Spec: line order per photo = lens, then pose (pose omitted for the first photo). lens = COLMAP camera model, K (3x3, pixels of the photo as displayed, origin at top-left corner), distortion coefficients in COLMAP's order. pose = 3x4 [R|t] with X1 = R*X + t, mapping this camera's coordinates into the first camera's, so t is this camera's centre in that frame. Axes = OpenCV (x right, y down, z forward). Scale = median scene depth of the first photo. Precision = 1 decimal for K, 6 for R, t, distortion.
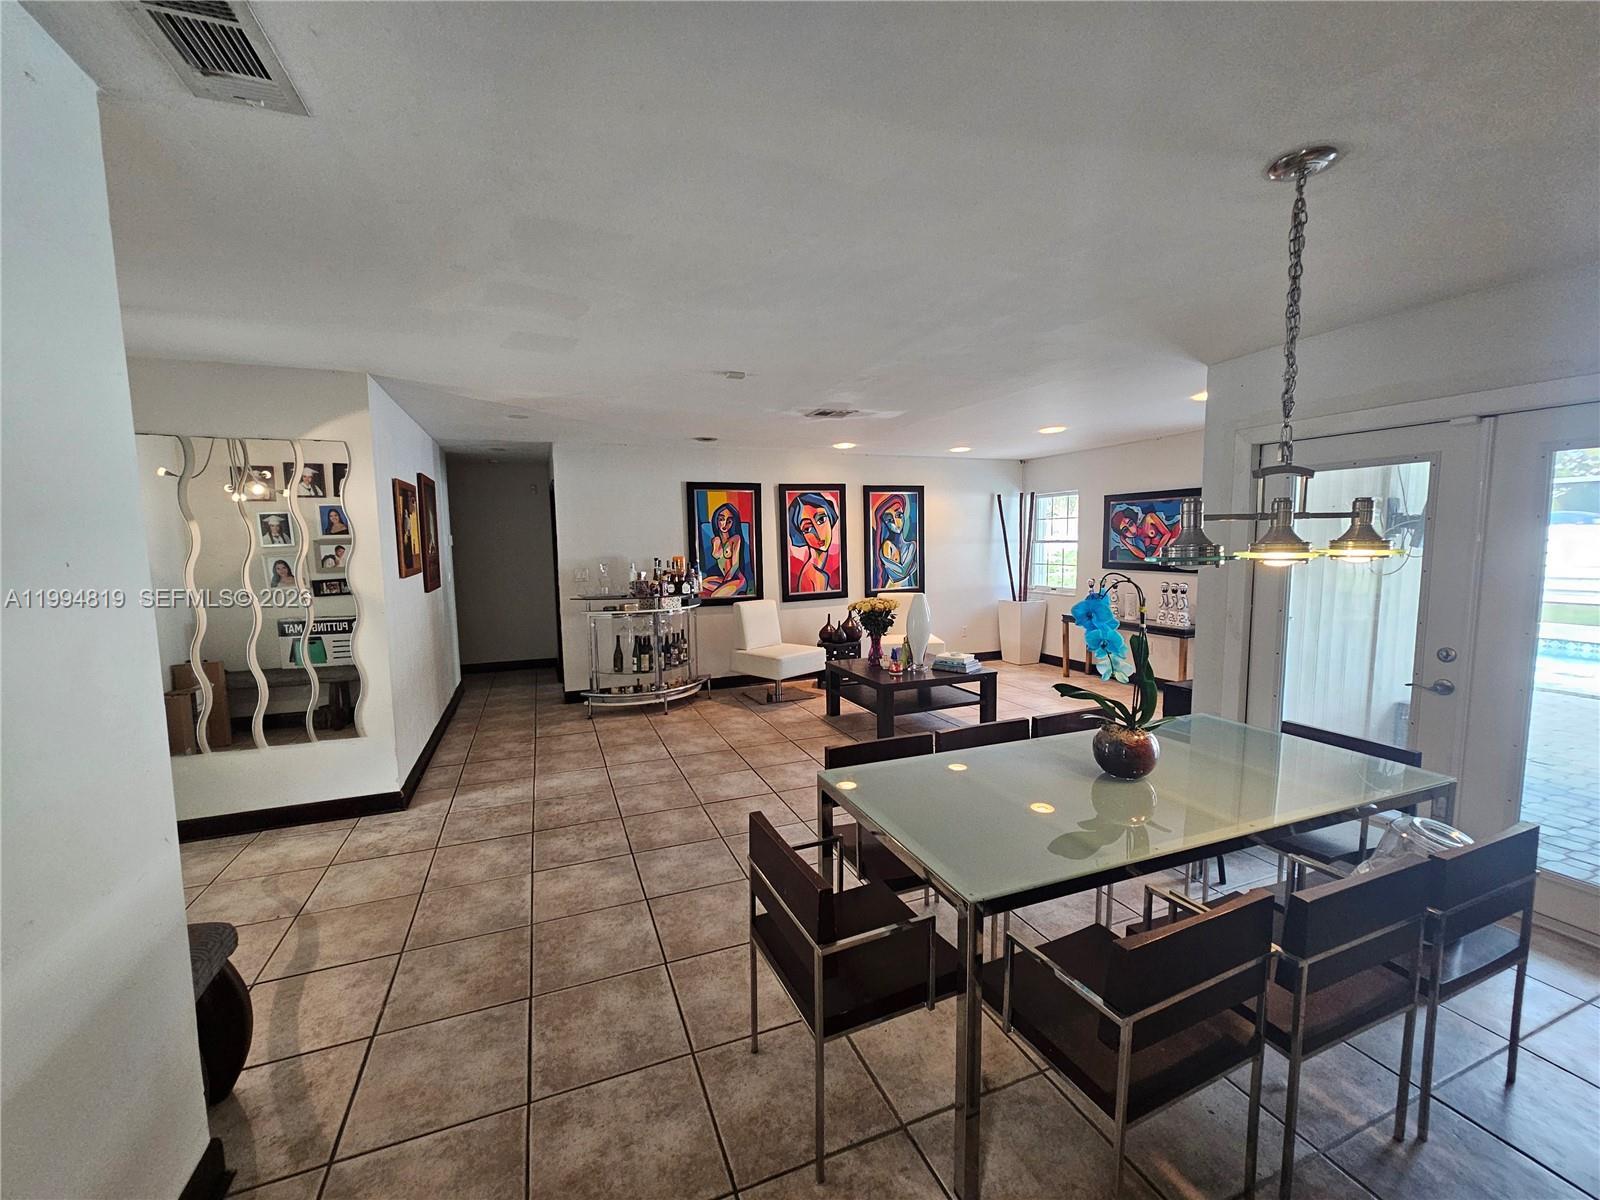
lens RADIAL K [[653.3, 0, 803.2], [0, 653.3, 609.0], [0, 0, 1]] dist [-0.003598, 0.000183]
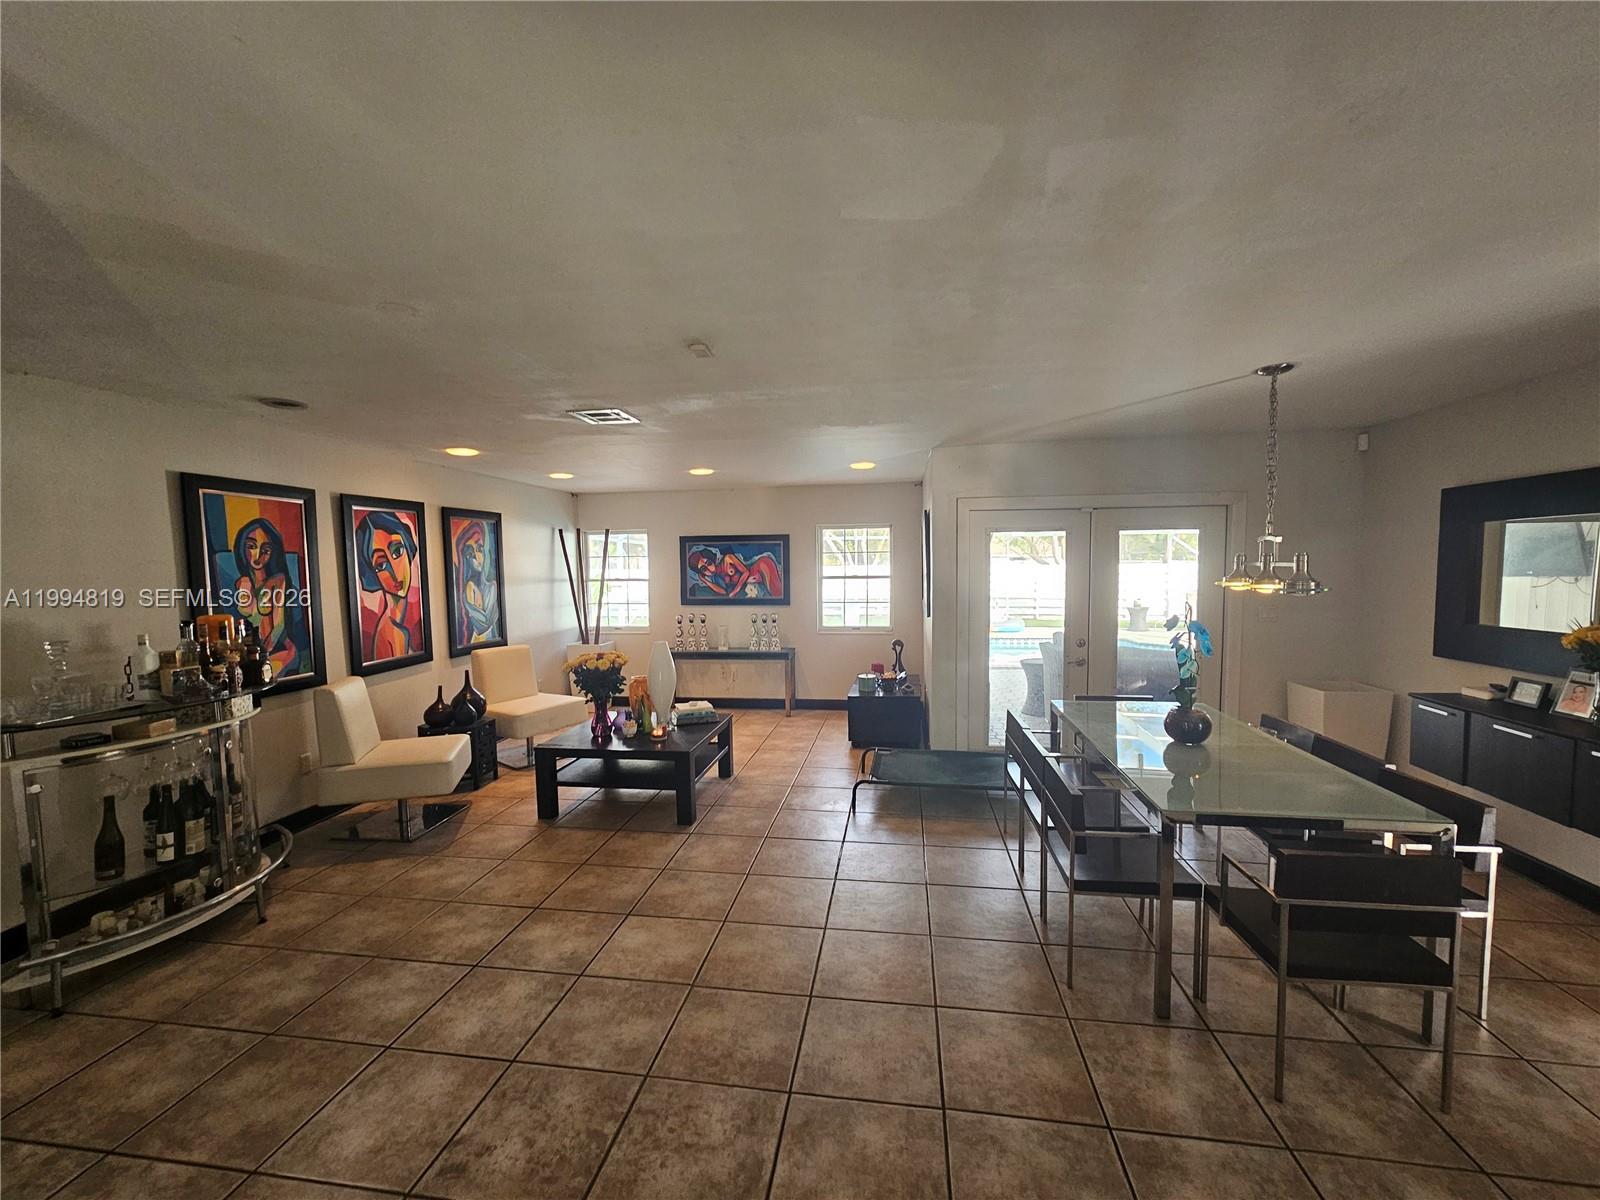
lens RADIAL K [[653.3, 0, 803.2], [0, 653.3, 609.0], [0, 0, 1]] dist [-0.003598, 0.000183]
pose [[0.508565, -0.047063, 0.859736, -0.354256], [0.096825, 0.995297, -0.002792, -0.034233], [-0.855562, 0.084664, 0.510731, 0.297626]]
